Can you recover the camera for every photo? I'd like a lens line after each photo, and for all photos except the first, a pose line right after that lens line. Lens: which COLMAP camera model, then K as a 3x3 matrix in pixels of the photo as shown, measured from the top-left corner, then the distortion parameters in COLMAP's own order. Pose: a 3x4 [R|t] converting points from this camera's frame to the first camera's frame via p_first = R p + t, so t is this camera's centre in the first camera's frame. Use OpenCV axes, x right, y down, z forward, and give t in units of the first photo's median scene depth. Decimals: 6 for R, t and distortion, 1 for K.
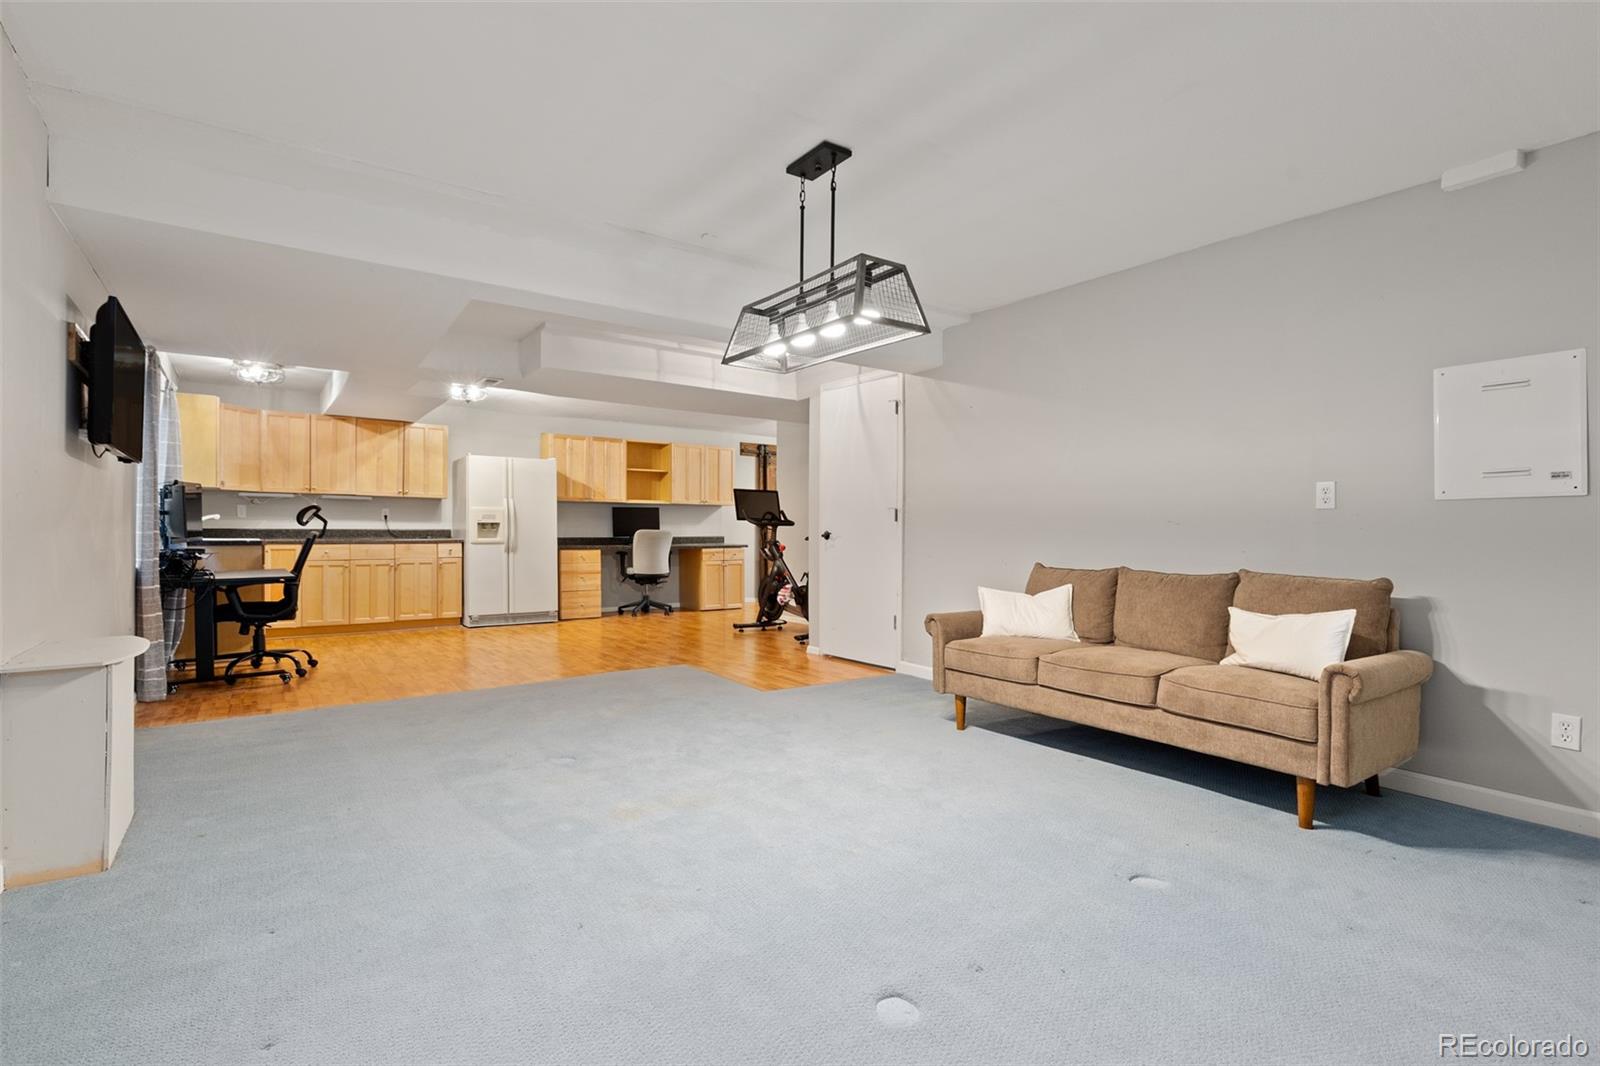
lens RADIAL K [[751.1, 0, 782.2], [0, 751.1, 540.5], [0, 0, 1]] dist [-0.005673, -0.001189]
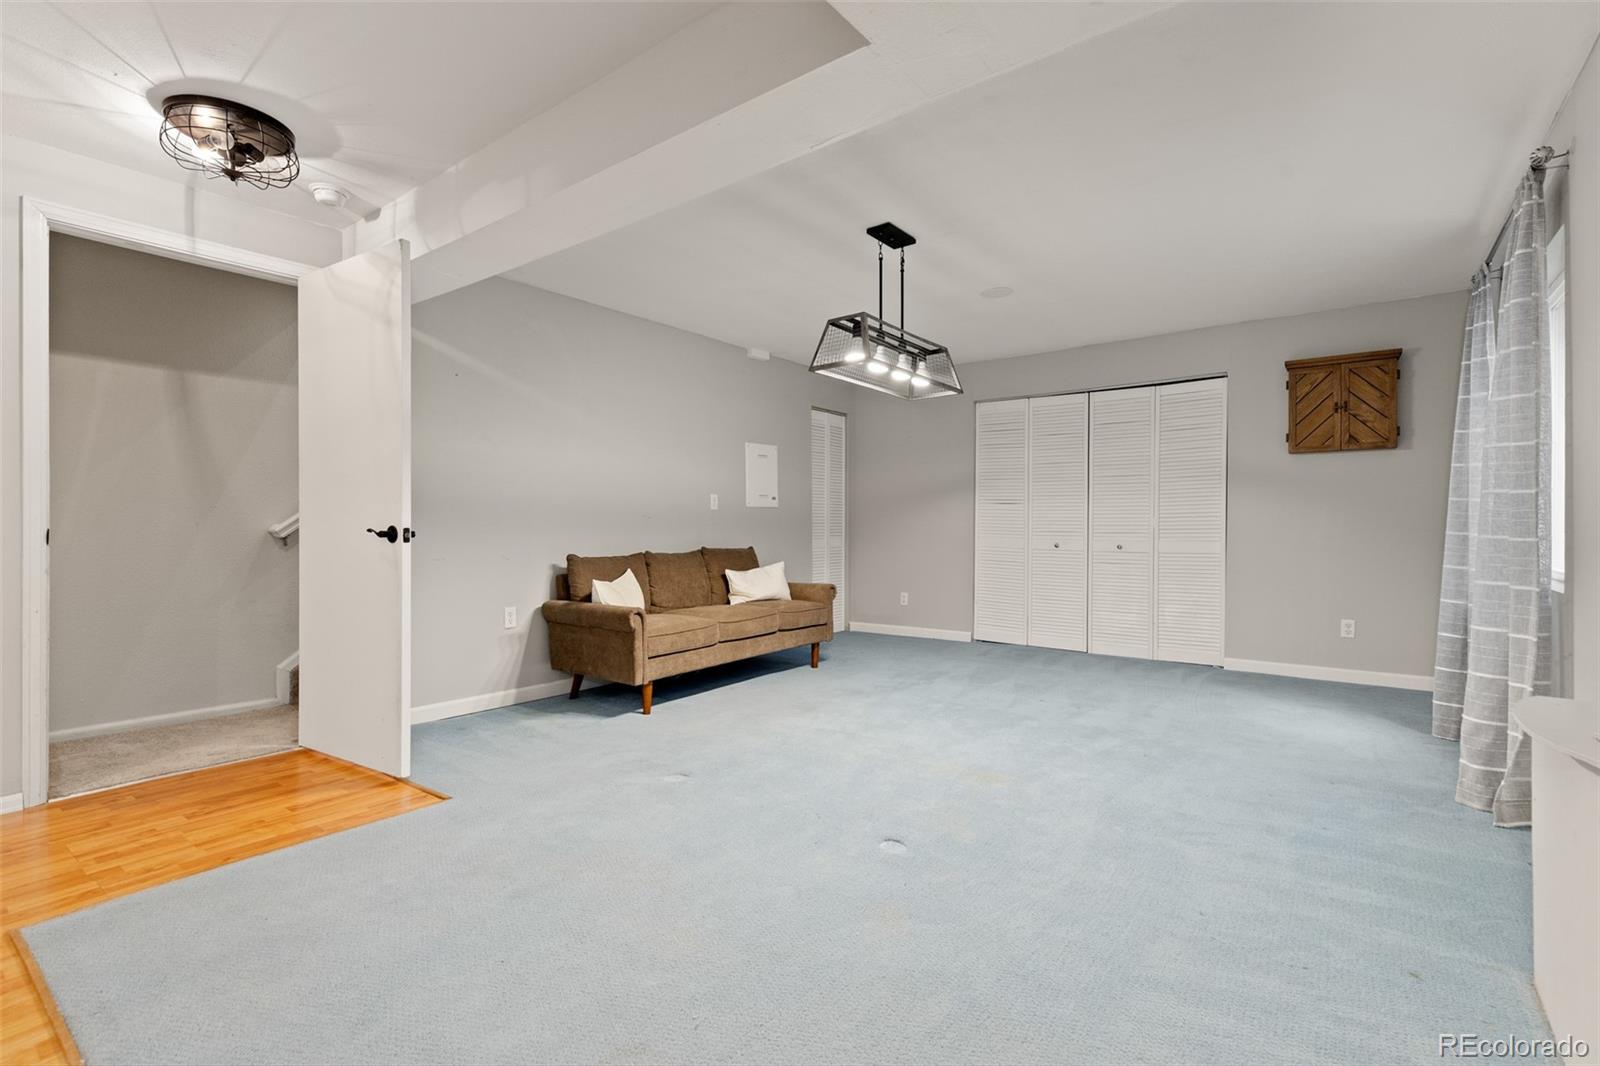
lens RADIAL K [[731.9, 0, 794.8], [0, 731.9, 523.6], [0, 0, 1]] dist [0.012538, -0.002948]
pose [[-0.304657, -0.003004, 0.952458, -0.381871], [0.014518, 0.999864, 0.007798, -0.008481], [-0.952352, 0.016203, -0.304572, 0.535780]]
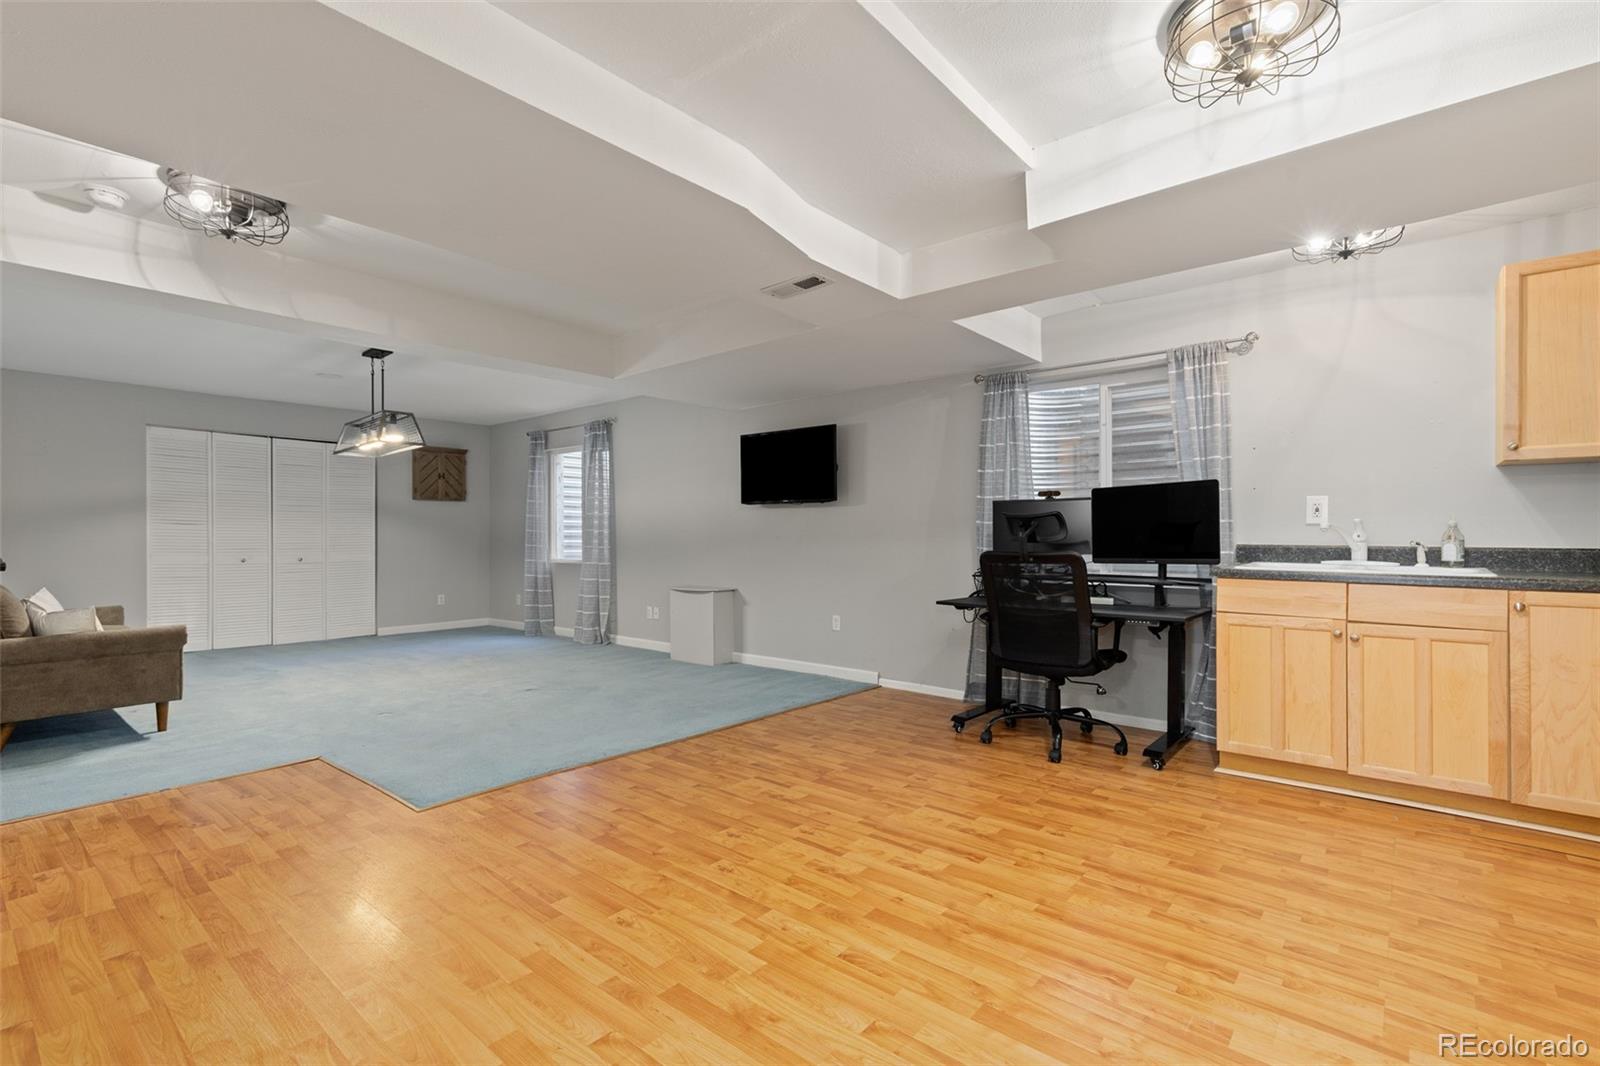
lens RADIAL K [[731.9, 0, 788.3], [0, 731.9, 539.8], [0, 0, 1]] dist [0.012538, -0.002948]
pose [[-0.968544, -0.001550, -0.248839, -0.172205], [-0.006377, 0.999807, 0.018590, -0.022490], [0.248762, 0.019592, -0.968366, 1.087816]]
